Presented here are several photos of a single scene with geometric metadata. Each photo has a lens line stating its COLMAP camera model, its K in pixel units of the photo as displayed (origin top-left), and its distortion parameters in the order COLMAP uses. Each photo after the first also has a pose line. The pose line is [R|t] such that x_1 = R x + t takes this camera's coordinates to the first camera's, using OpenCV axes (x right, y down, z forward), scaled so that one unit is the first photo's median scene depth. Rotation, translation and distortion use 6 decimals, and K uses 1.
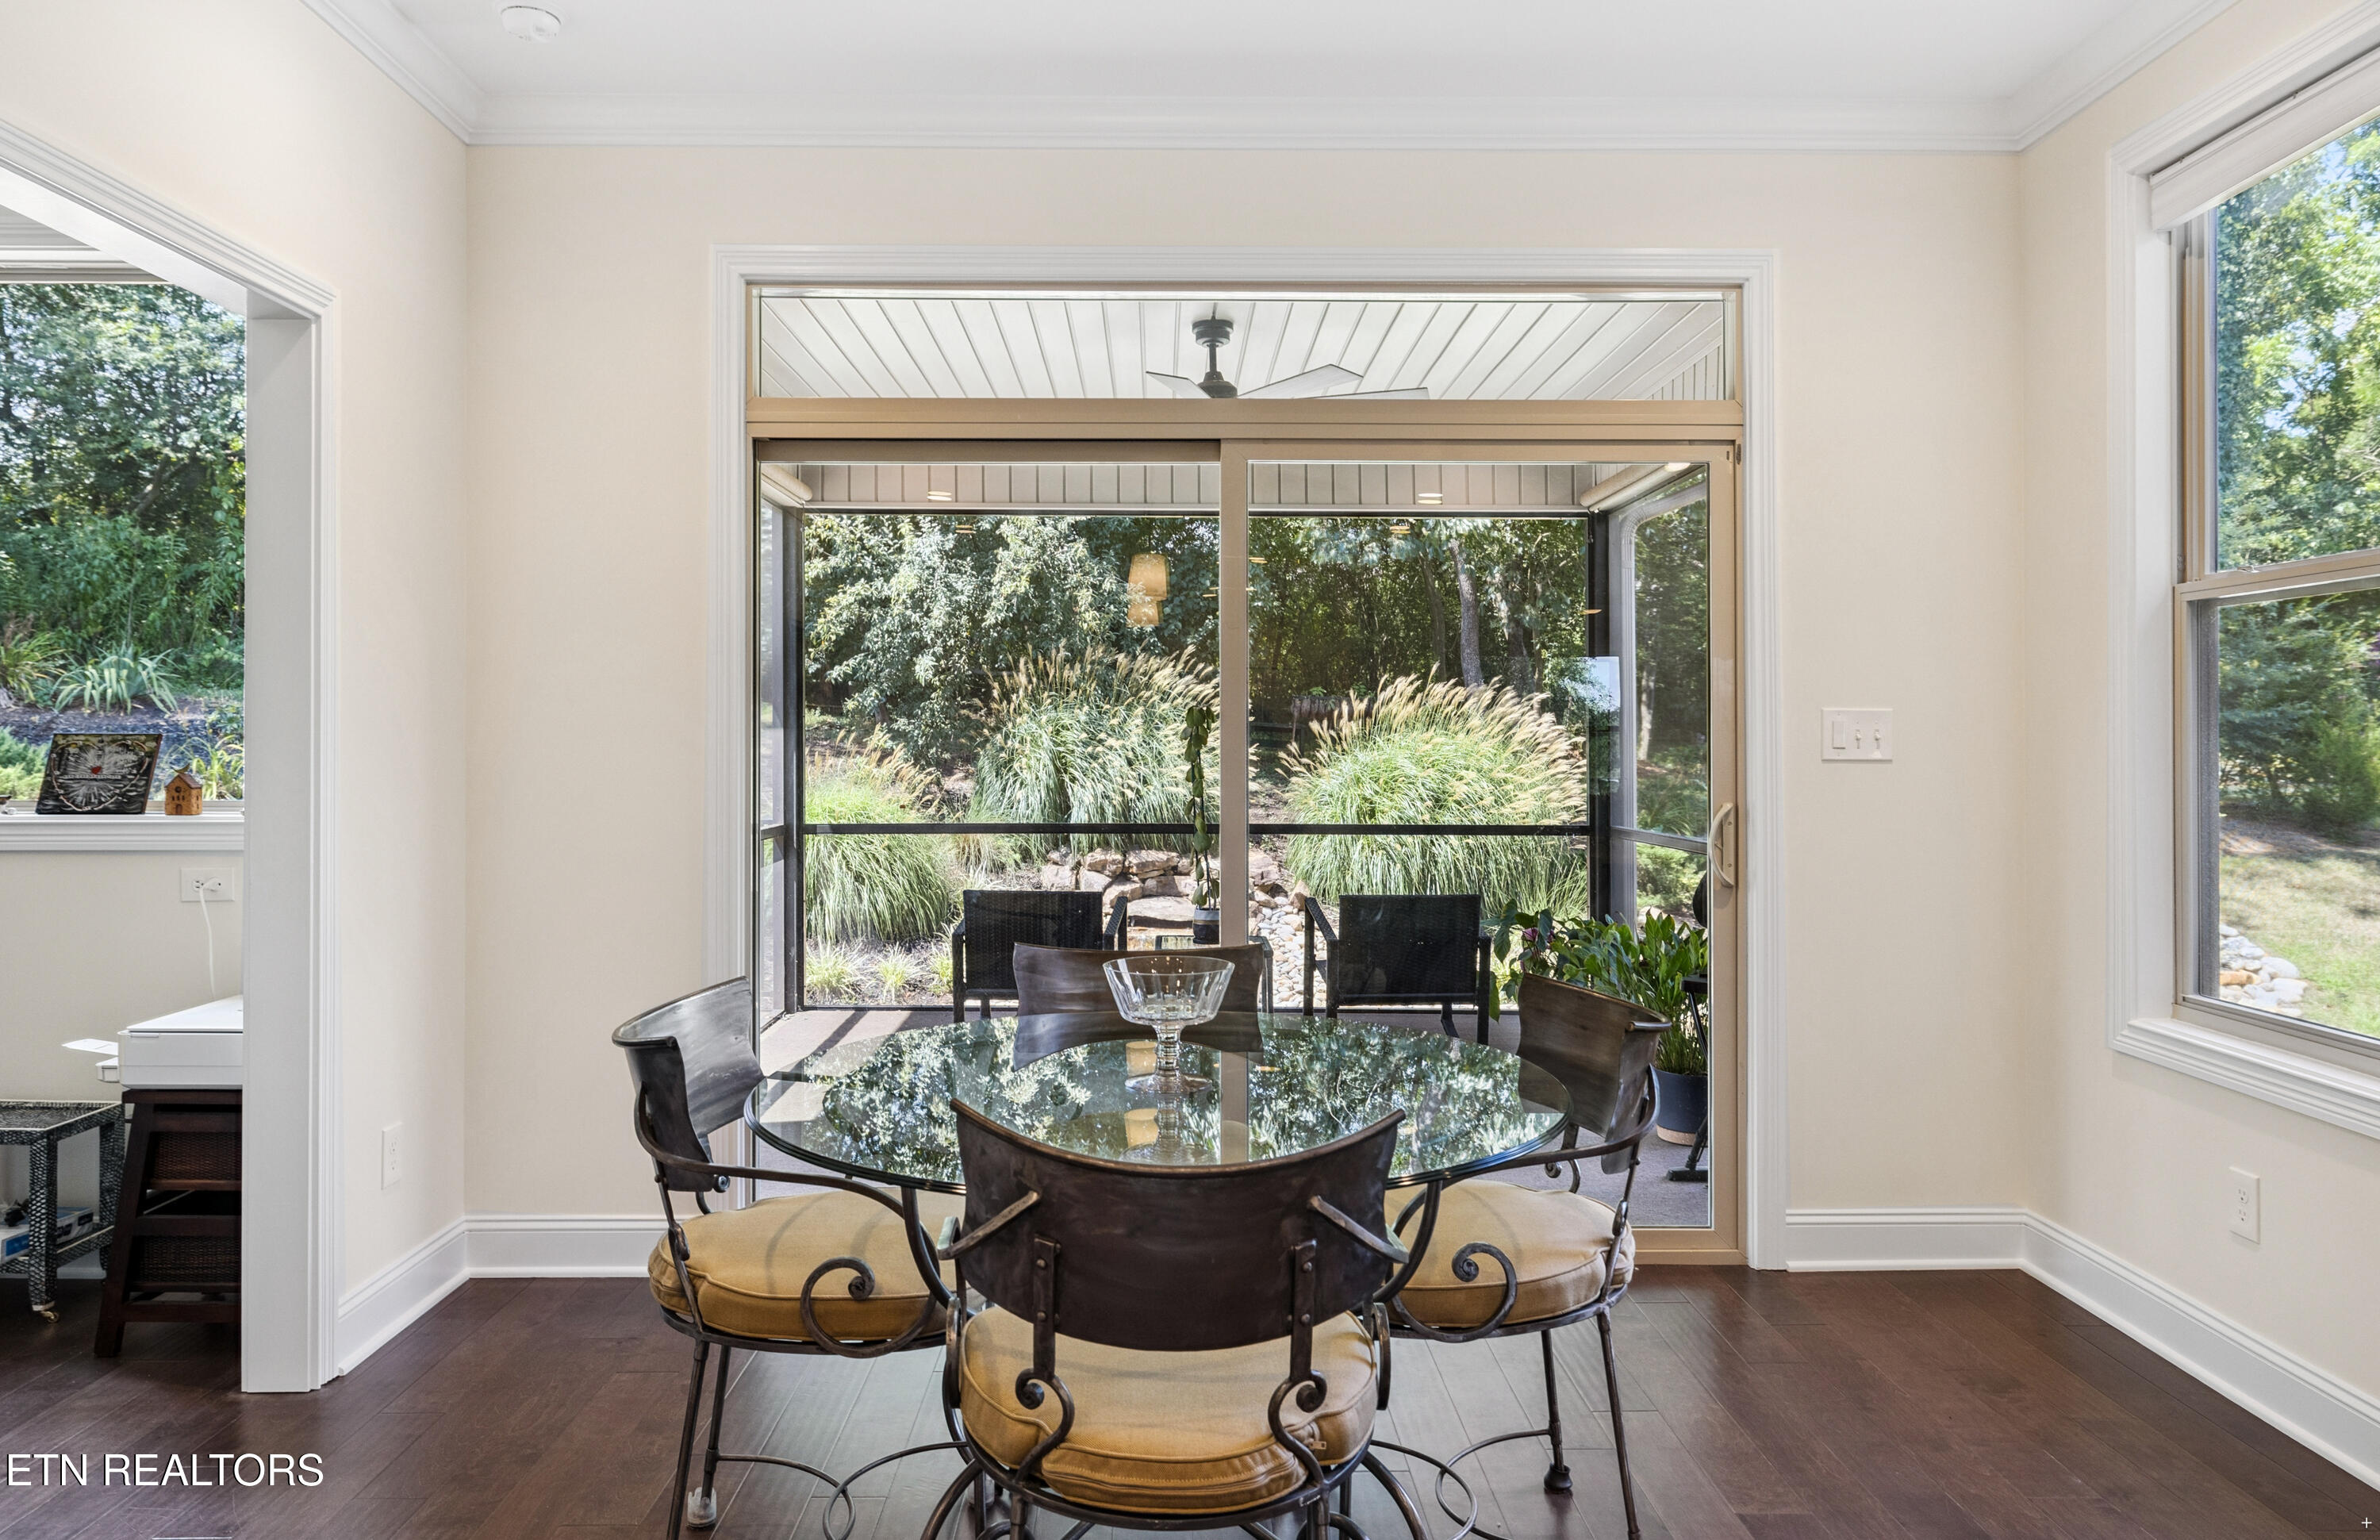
lens RADIAL K [[1575.9, 0, 1199.3], [0, 1575.9, 733.7], [0, 0, 1]] dist [0.006234, 0.003187]
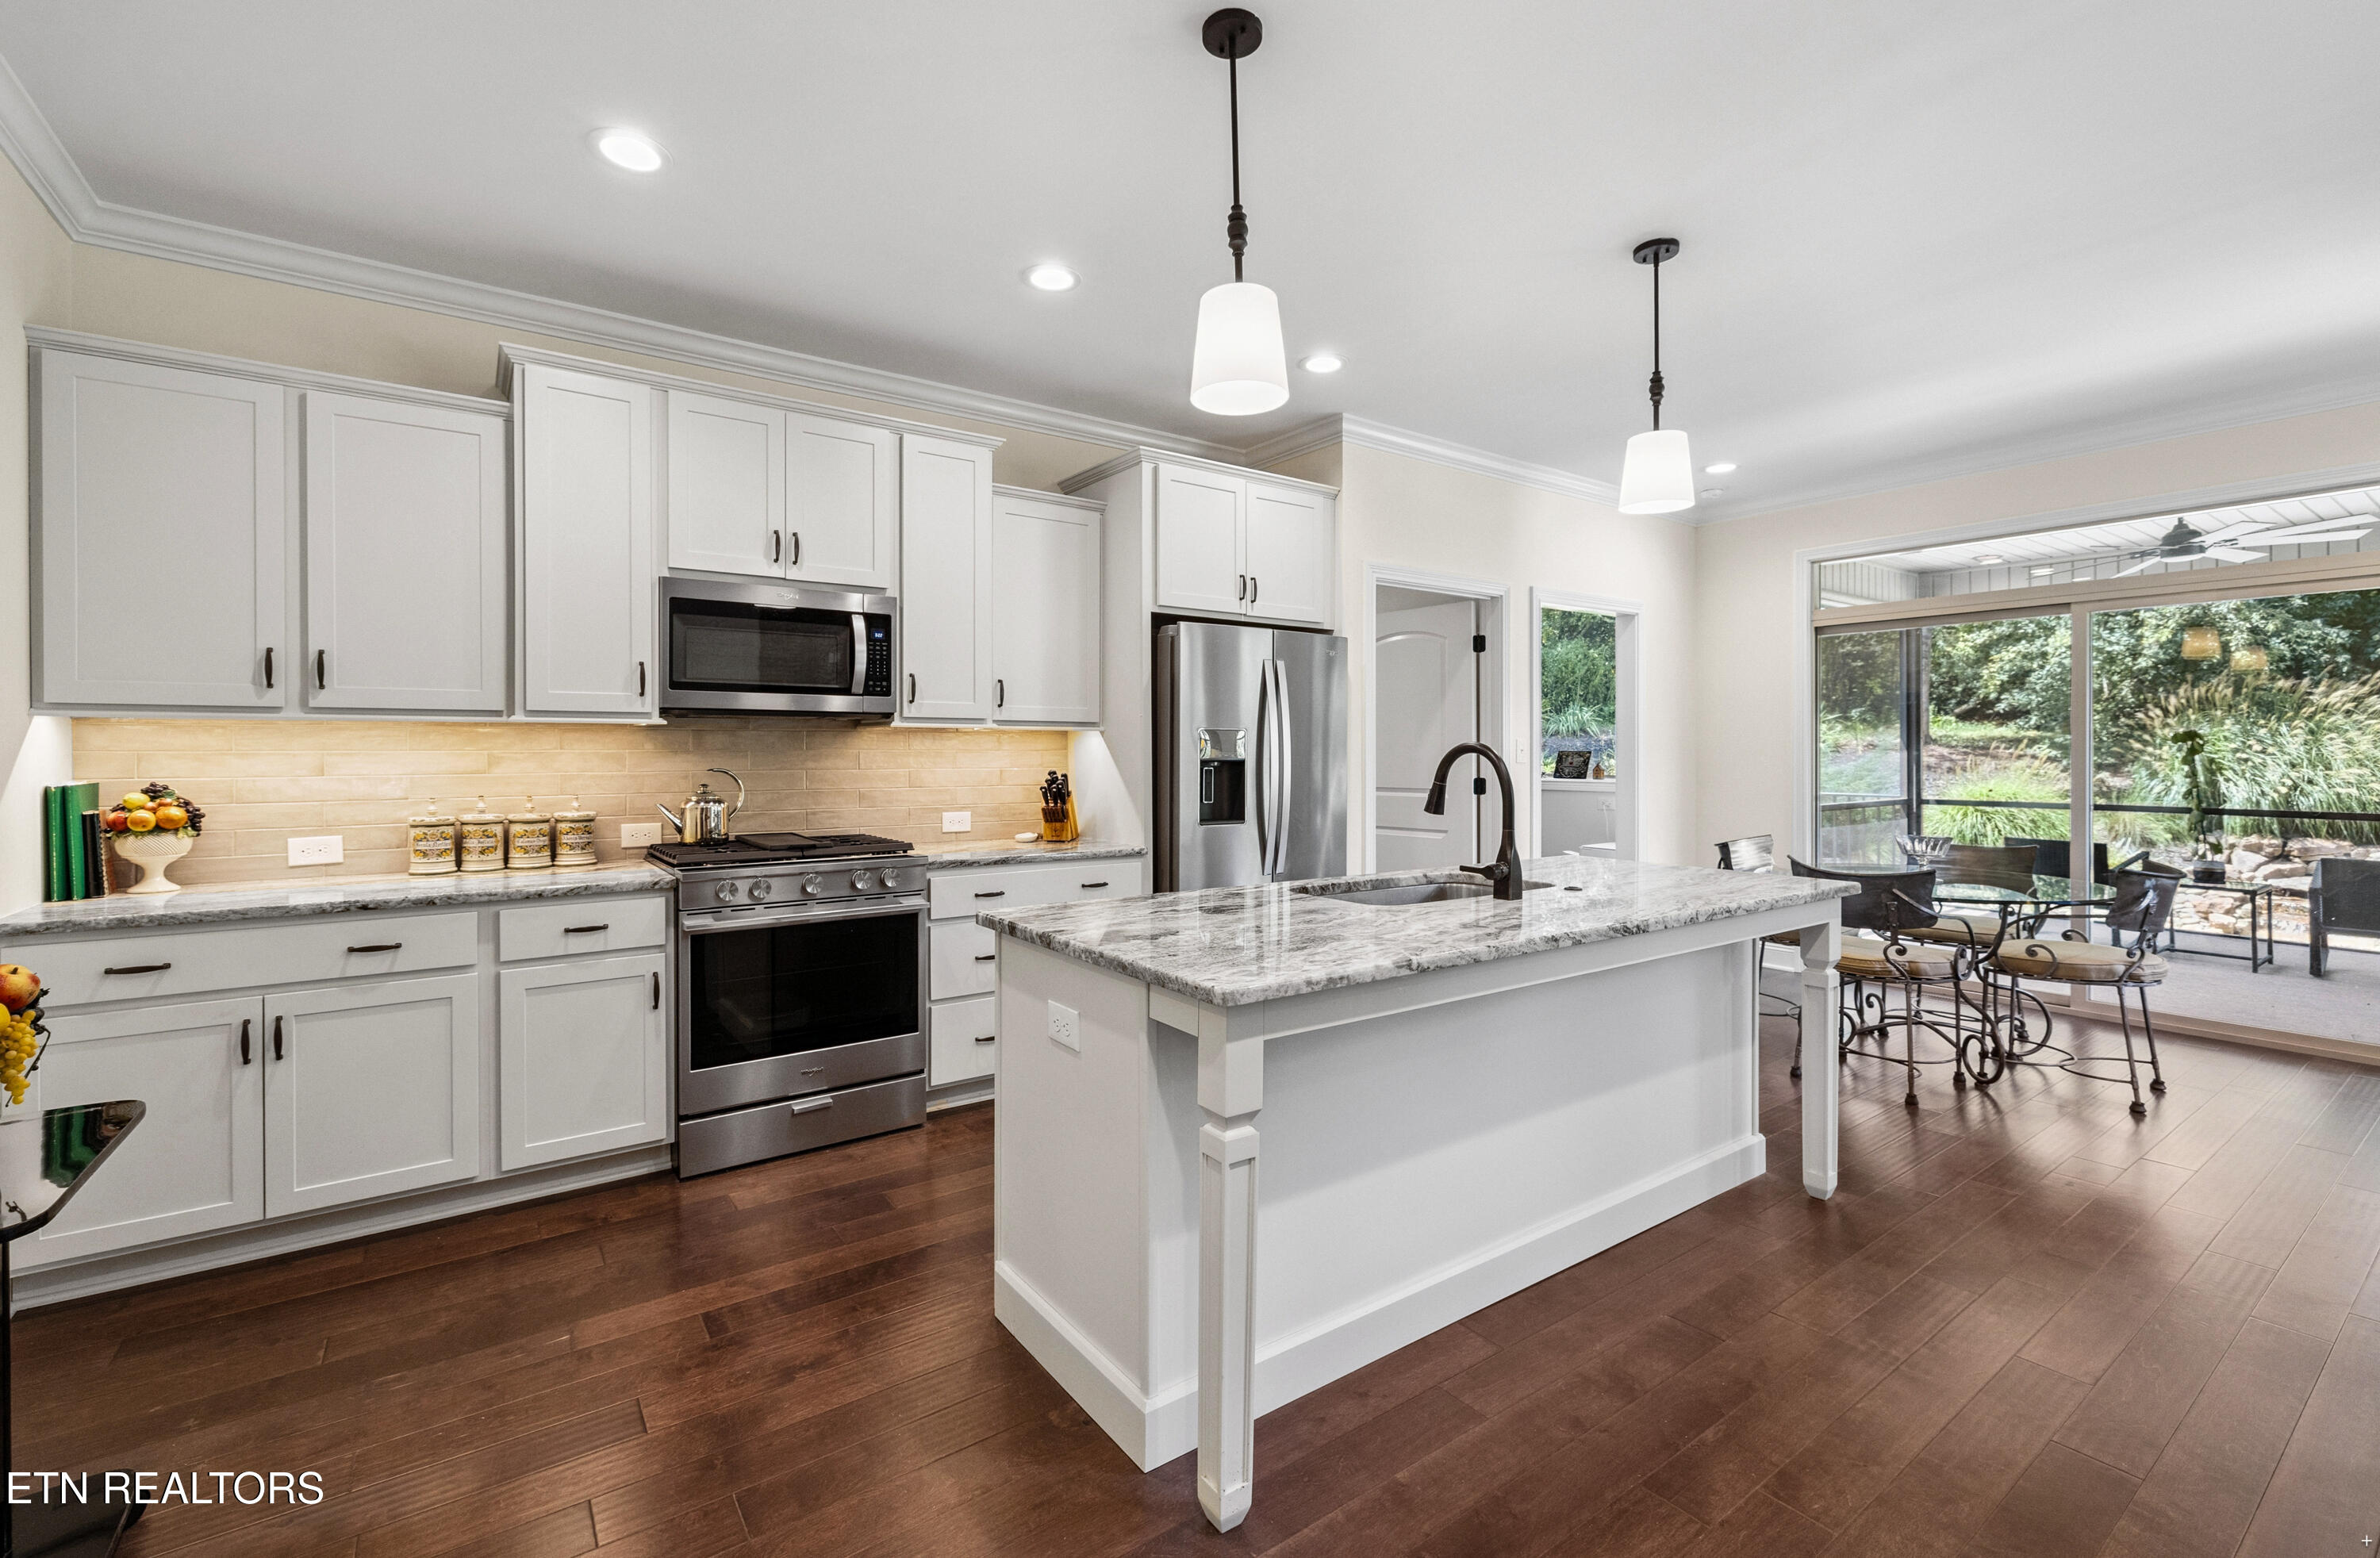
lens RADIAL K [[1020.0, 0, 1153.0], [0, 1020.0, 759.5], [0, 0, 1]] dist [0.000946, 0.000365]
pose [[0.550081, 0.006515, -0.835086, 0.140619], [0.006006, 0.999913, 0.011757, -0.003243], [0.835090, -0.011483, 0.549994, -0.212200]]
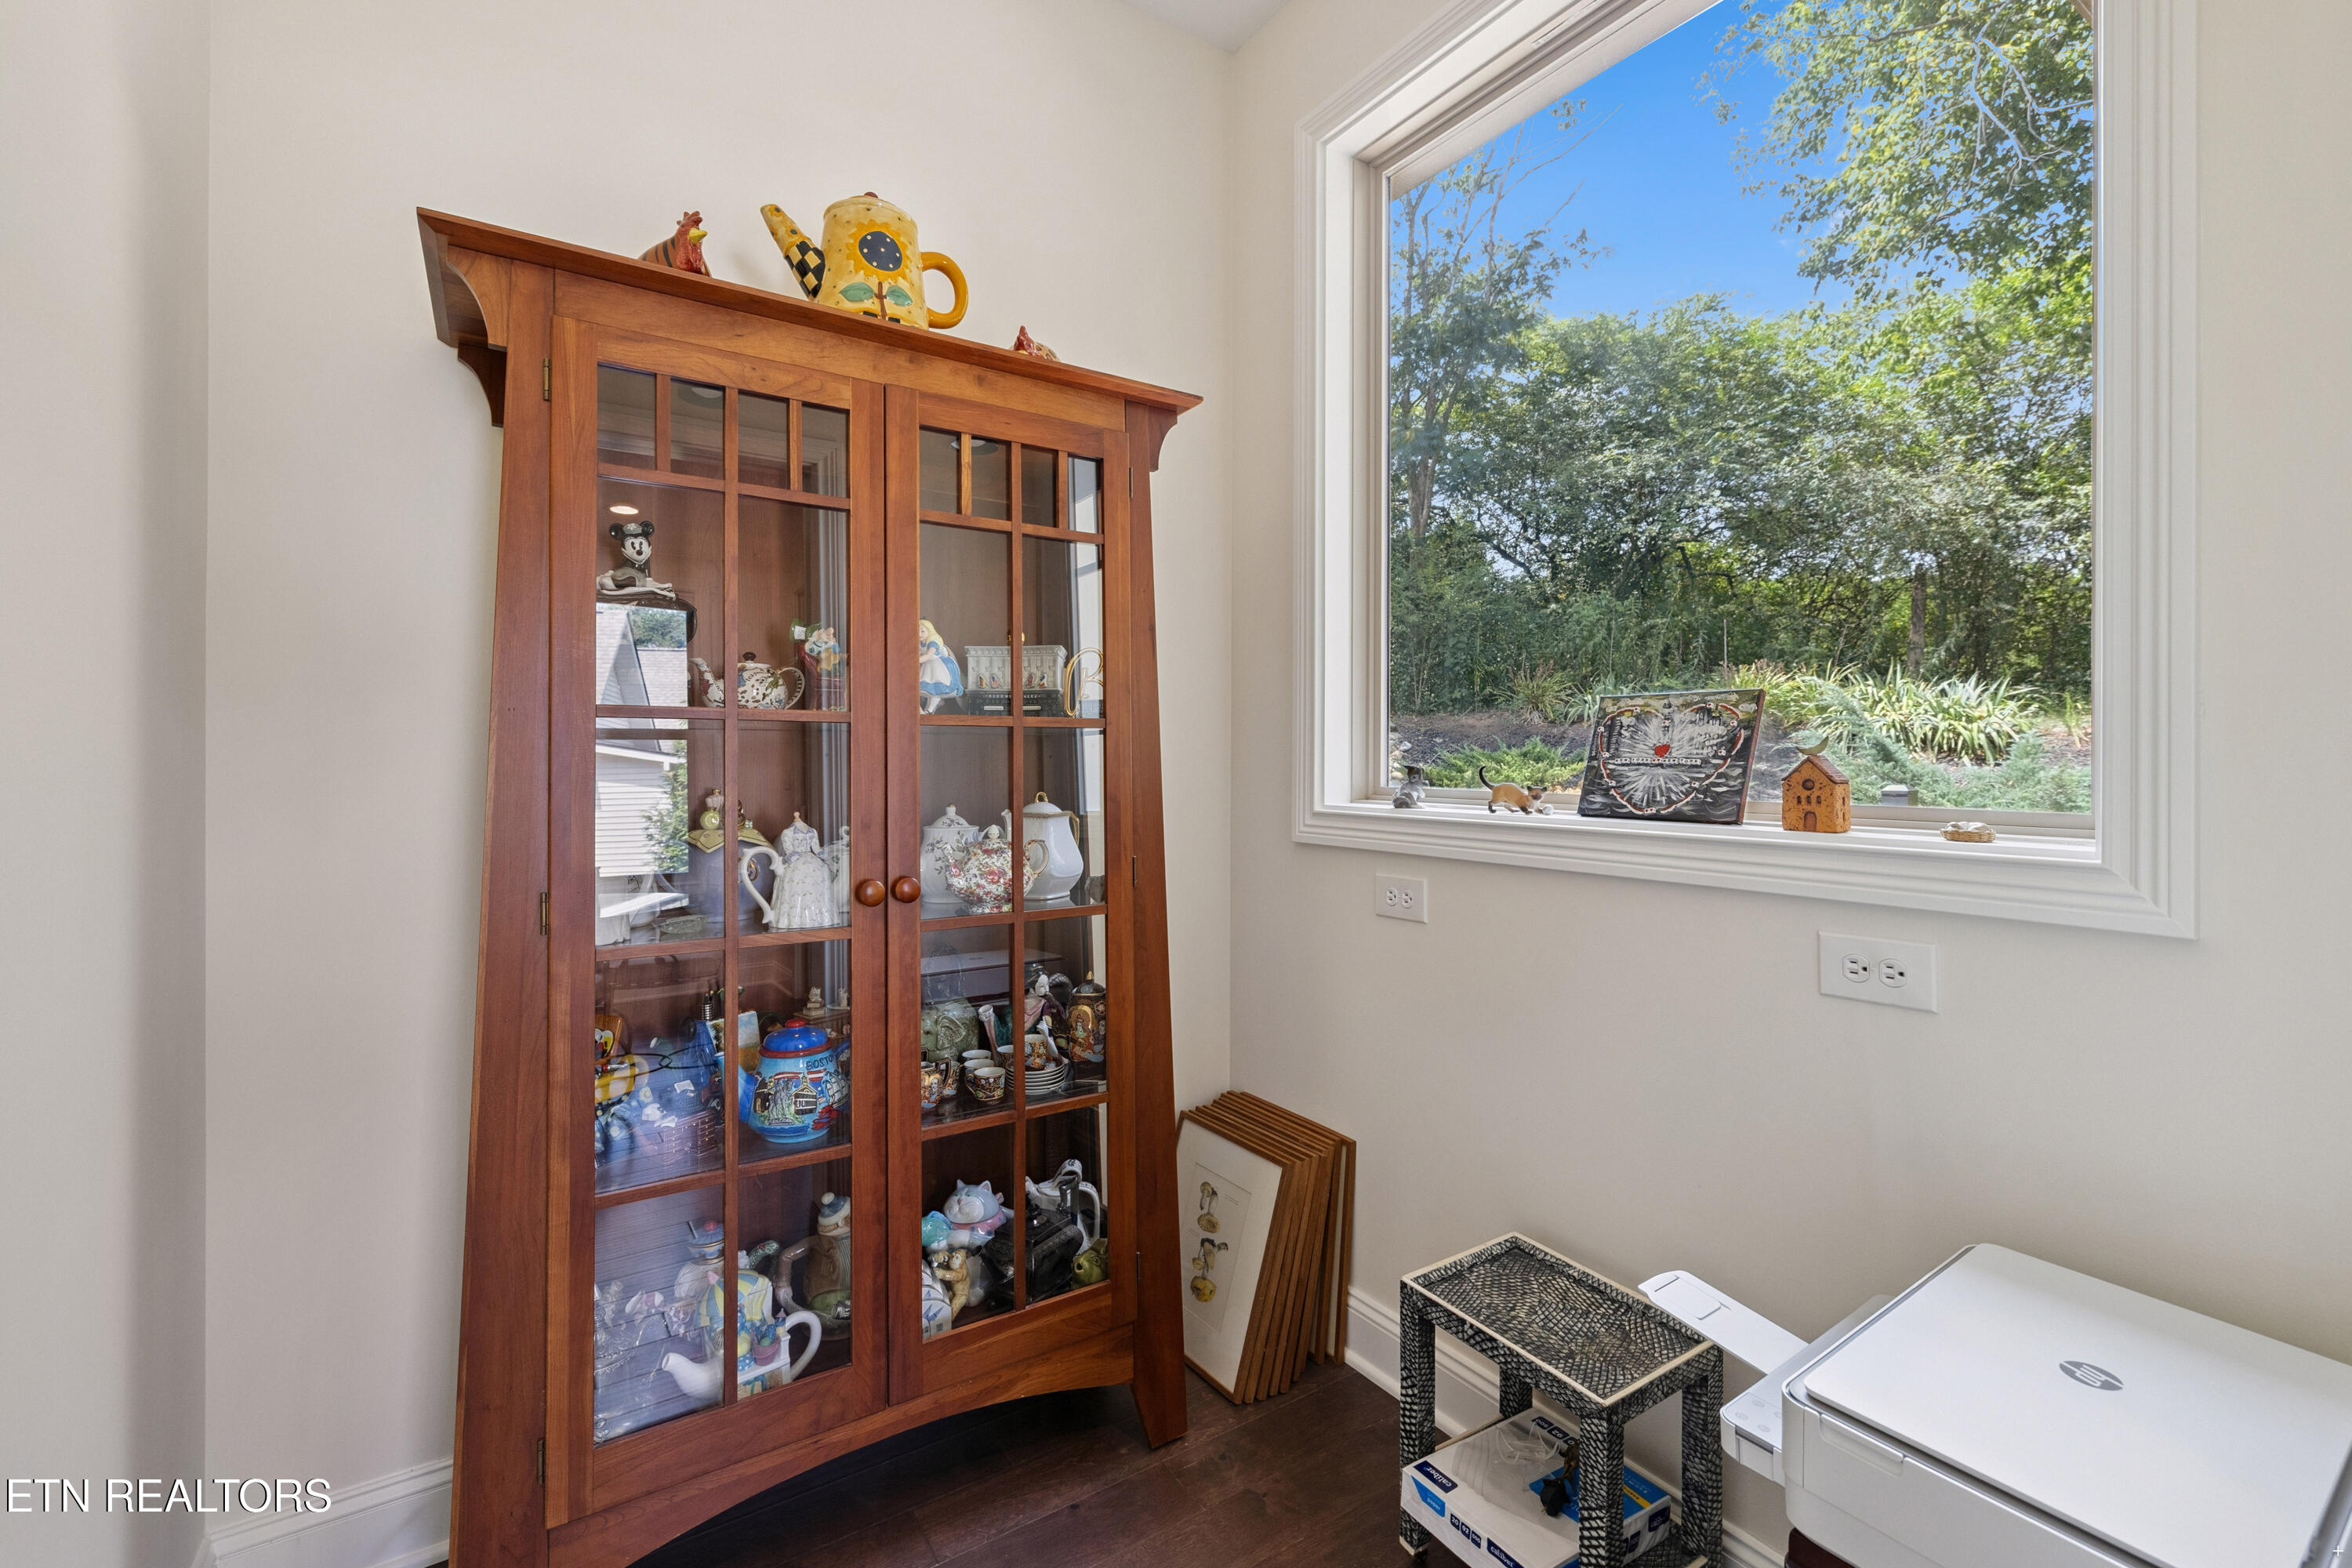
lens RADIAL K [[1008.6, 0, 1173.9], [0, 1008.6, 763.9], [0, 0, 1]] dist [0.003278, -0.000224]
pose [[0.547776, 0.008263, -0.836584, -0.152539], [0.004486, 0.999908, 0.012814, 0.007295], [0.836613, -0.010772, 0.547688, 0.201502]]
